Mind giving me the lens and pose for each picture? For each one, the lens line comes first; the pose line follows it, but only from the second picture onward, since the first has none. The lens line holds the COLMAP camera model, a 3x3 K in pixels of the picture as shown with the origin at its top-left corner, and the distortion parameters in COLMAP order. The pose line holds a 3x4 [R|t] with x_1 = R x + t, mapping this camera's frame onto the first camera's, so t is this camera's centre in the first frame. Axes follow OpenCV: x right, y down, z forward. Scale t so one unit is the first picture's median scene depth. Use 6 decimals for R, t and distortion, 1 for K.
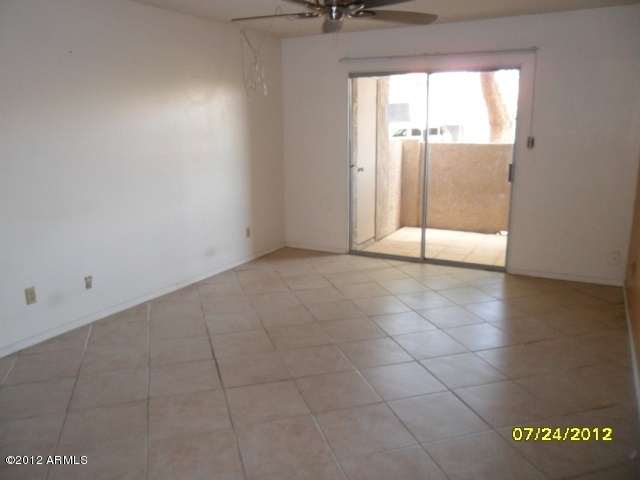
lens RADIAL K [[522.2, 0, 320.5], [0, 522.2, 239.0], [0, 0, 1]] dist [-0.015816, -0.002011]
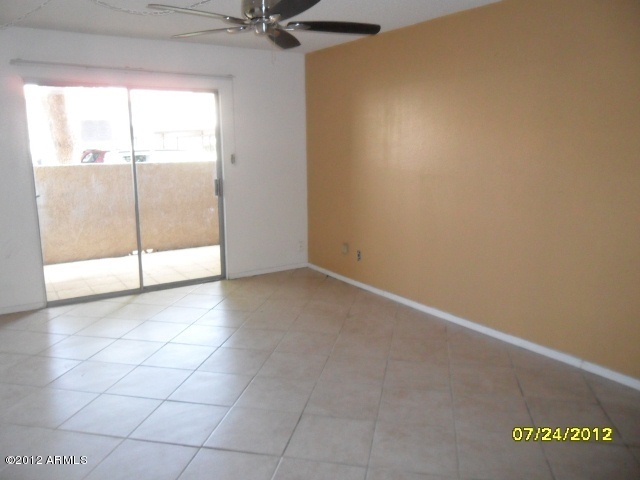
lens RADIAL K [[522.2, 0, 317.7], [0, 522.2, 240.5], [0, 0, 1]] dist [-0.015816, -0.002011]
pose [[0.485585, -0.158345, 0.859729, -0.442794], [0.191516, 0.978837, 0.072112, -0.052945], [-0.852953, 0.129635, 0.505634, 0.263250]]
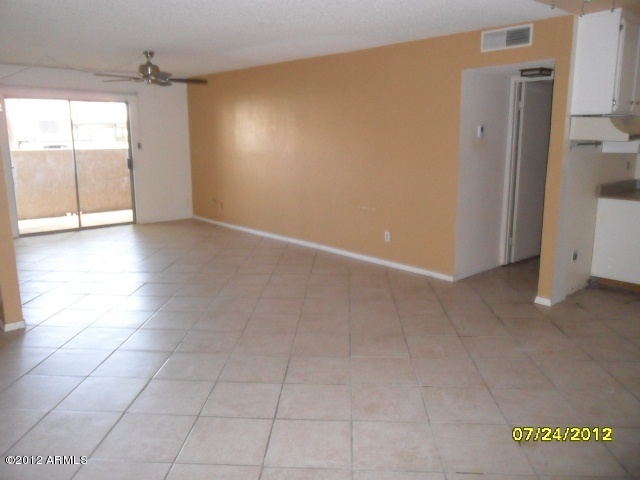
lens RADIAL K [[522.2, 0, 323.0], [0, 522.2, 237.3], [0, 0, 1]] dist [-0.015816, -0.002011]
pose [[0.338328, -0.176133, 0.924398, -0.934012], [0.198617, 0.973563, 0.112808, 0.034333], [-0.919829, 0.145435, 0.364367, -0.142067]]
